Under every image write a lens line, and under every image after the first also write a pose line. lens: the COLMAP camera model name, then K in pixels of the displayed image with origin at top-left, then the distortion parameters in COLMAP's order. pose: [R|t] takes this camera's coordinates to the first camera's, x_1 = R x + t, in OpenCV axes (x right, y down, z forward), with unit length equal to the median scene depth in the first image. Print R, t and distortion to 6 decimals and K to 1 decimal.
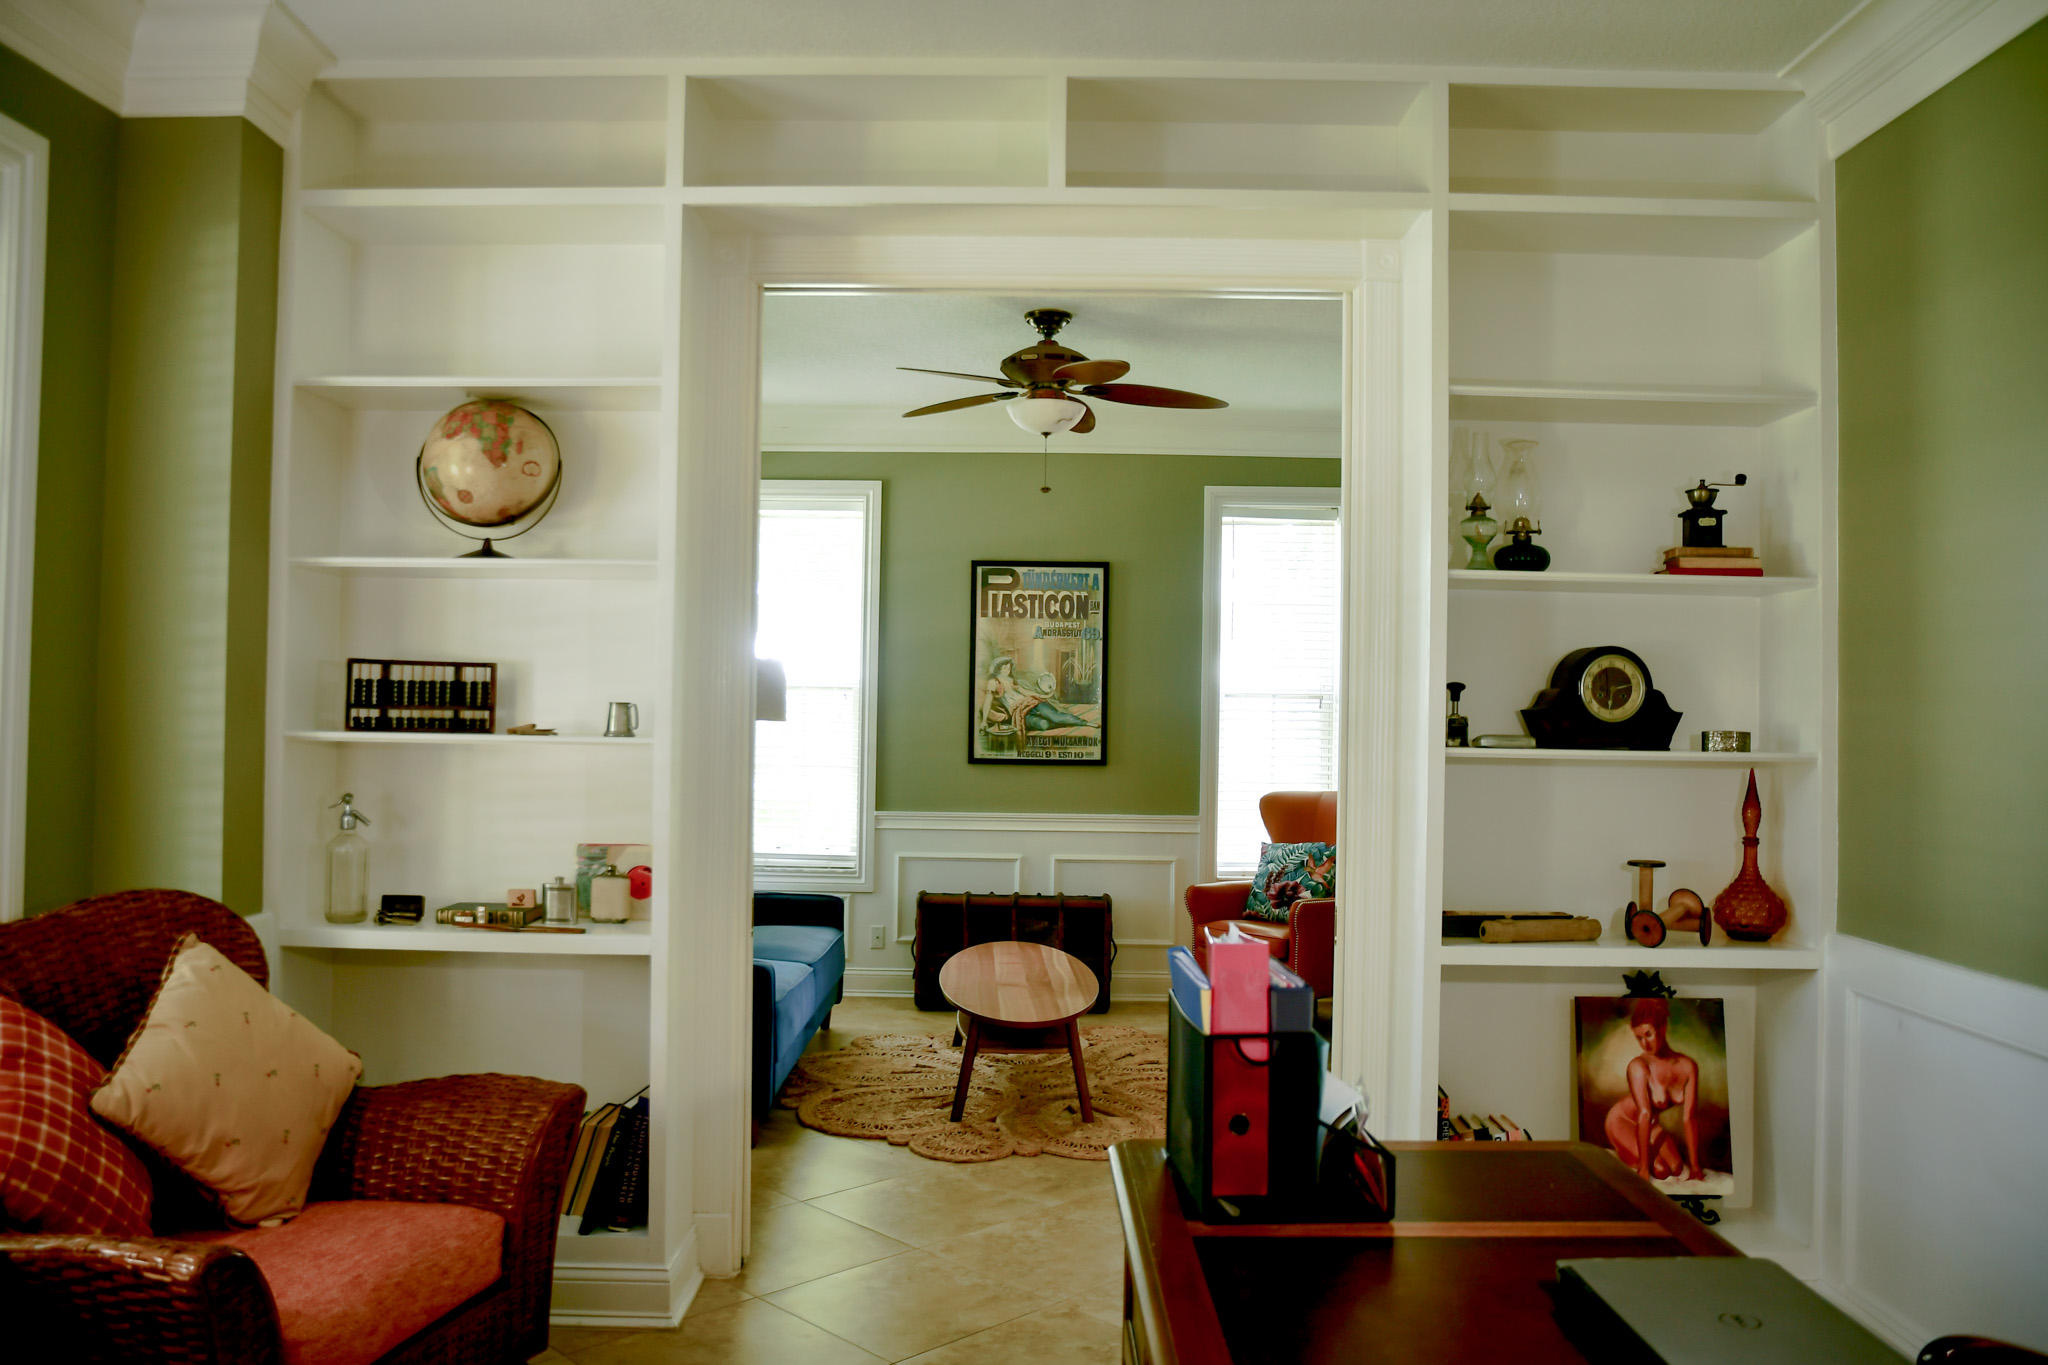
lens RADIAL K [[1530.5, 0, 1022.0], [0, 1530.5, 683.7], [0, 0, 1]] dist [-0.106242, 0.080798]
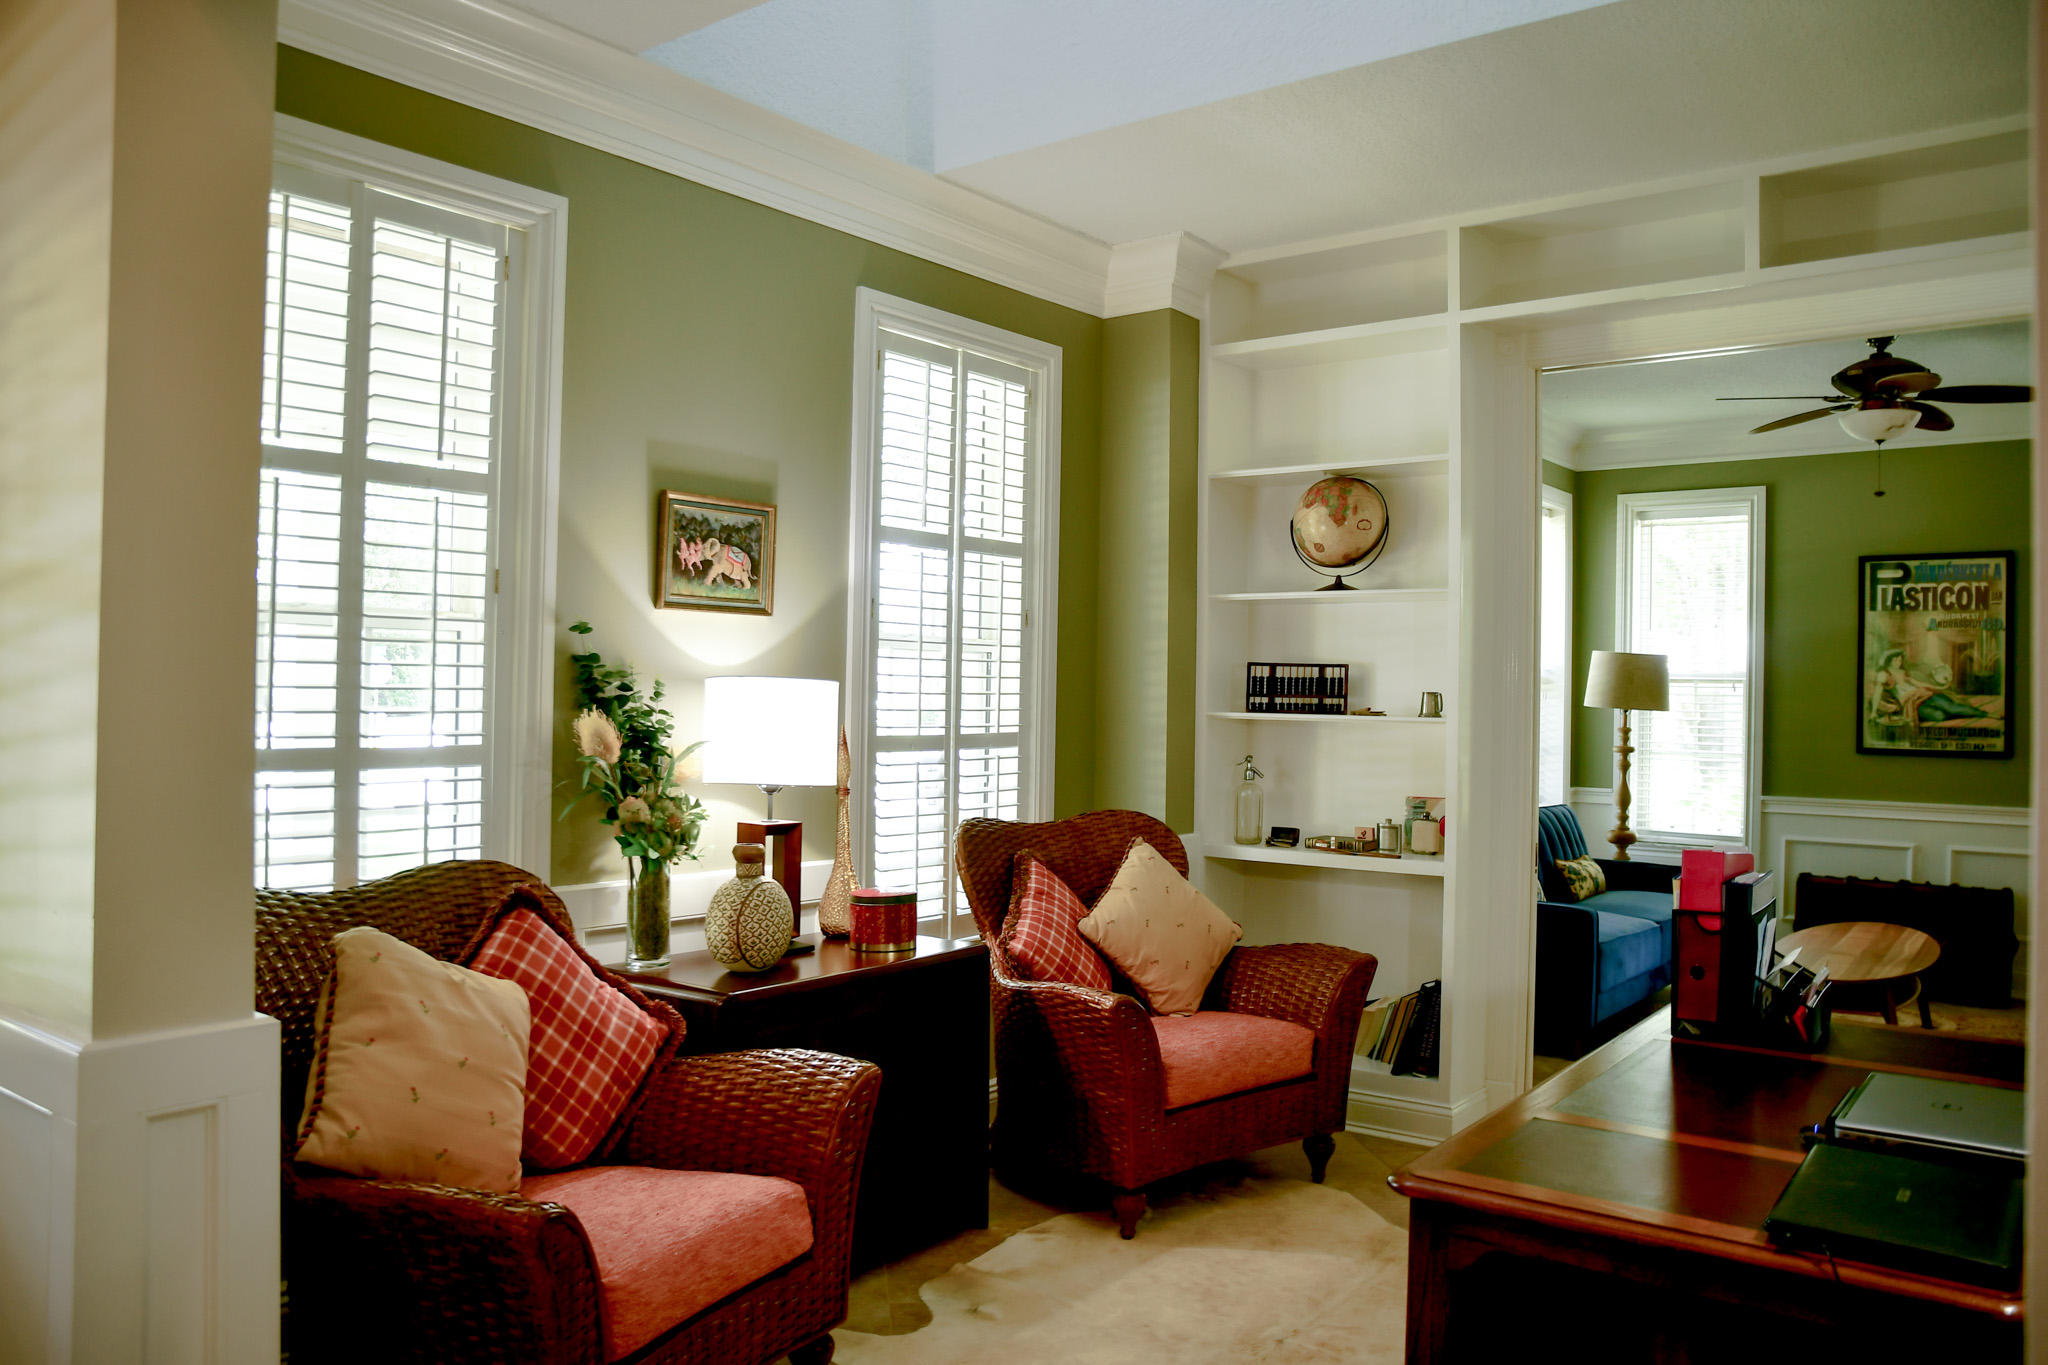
lens RADIAL K [[1530.5, 0, 1024.3], [0, 1530.5, 680.0], [0, 0, 1]] dist [-0.106242, 0.080798]
pose [[0.794640, -0.006570, -0.607046, 0.262720], [0.007055, 0.999974, -0.001588, 0.000973], [0.607040, -0.003021, 0.794665, -0.291877]]
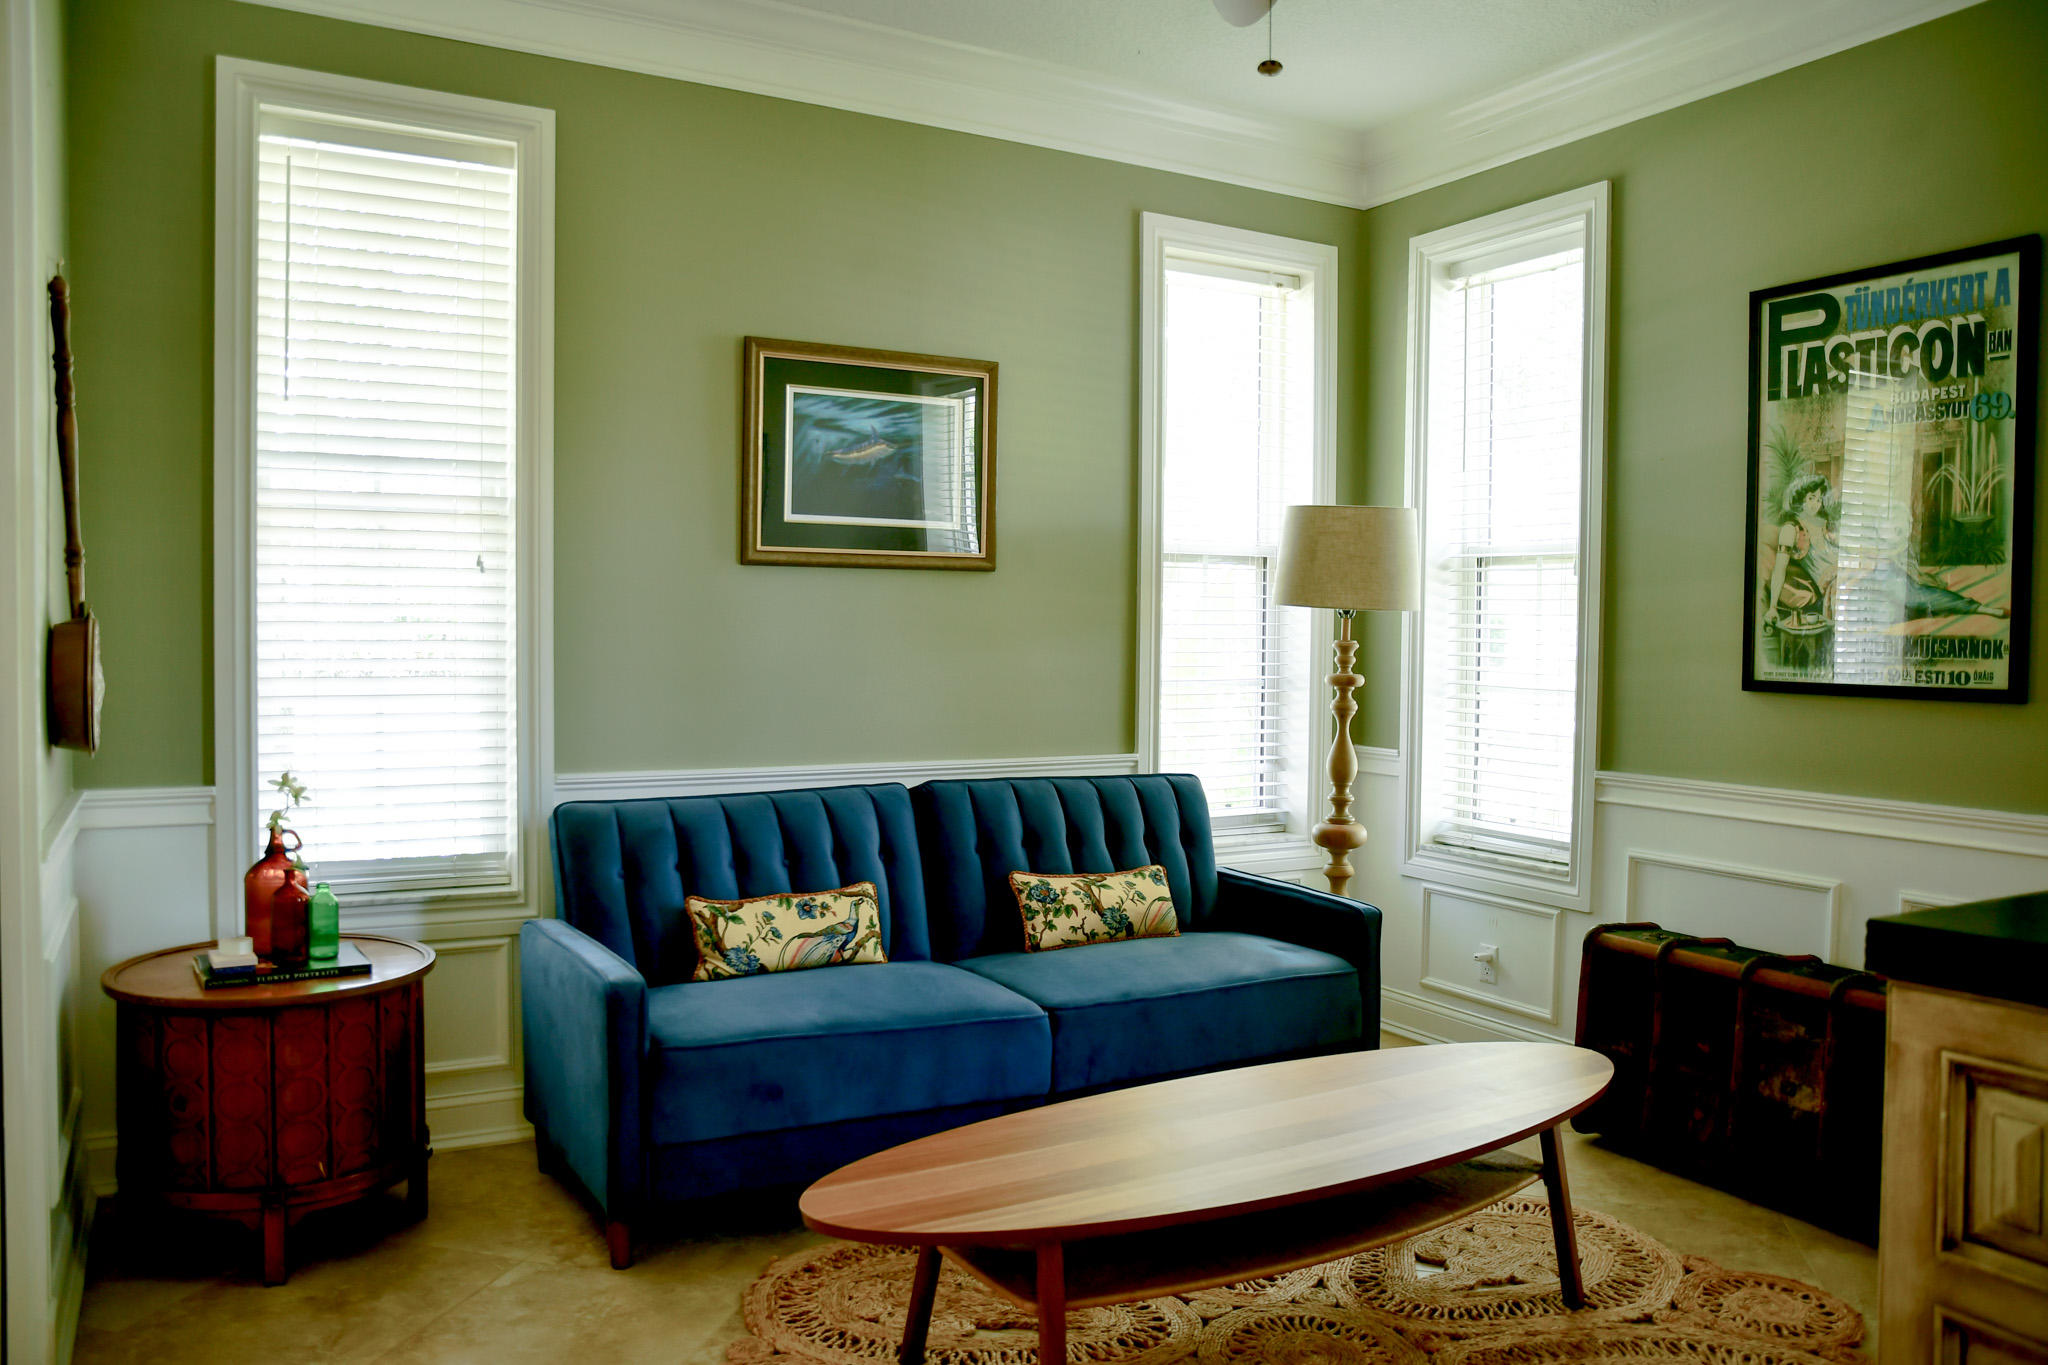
lens RADIAL K [[1530.5, 0, 1029.1], [0, 1530.5, 678.3], [0, 0, 1]] dist [-0.106242, 0.080798]
pose [[0.499658, 0.018847, -0.866018, 0.565728], [0.012751, 0.999495, 0.029109, 0.061411], [0.866129, -0.025587, 0.499166, 1.091858]]
